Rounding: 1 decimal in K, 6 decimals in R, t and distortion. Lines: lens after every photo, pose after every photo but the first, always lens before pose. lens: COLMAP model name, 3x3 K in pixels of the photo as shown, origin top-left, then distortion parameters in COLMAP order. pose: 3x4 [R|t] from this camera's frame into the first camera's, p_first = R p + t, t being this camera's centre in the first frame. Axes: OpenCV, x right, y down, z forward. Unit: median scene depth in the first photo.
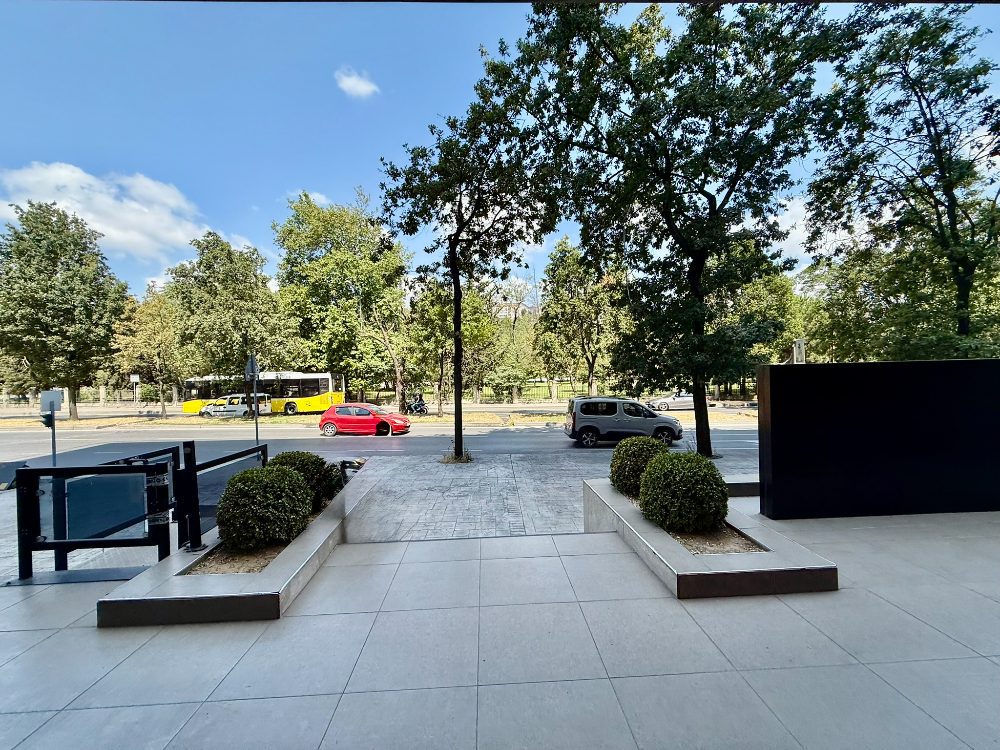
lens RADIAL K [[393.7, 0, 501.5], [0, 393.7, 374.2], [0, 0, 1]] dist [-0.000960, 0.000509]
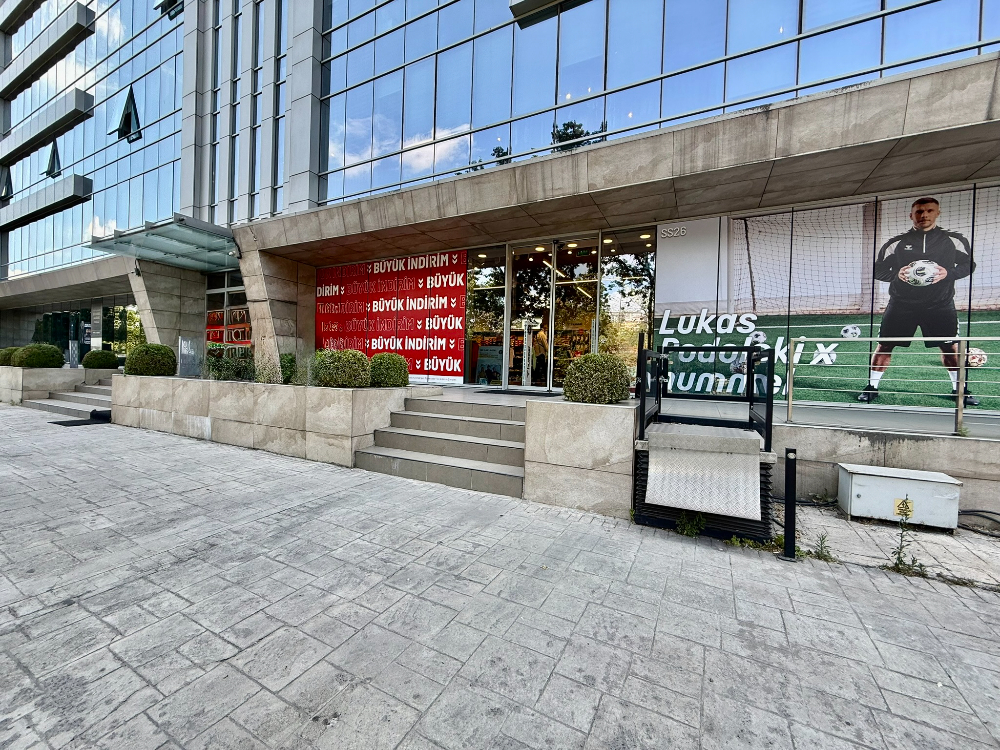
lens RADIAL K [[393.7, 0, 502.1], [0, 393.7, 375.4], [0, 0, 1]] dist [-0.000960, 0.000509]
pose [[-0.873175, -0.011941, 0.487261, -0.494899], [-0.008743, 0.999923, 0.008836, 0.145939], [-0.487328, 0.003456, -0.873212, 1.236169]]
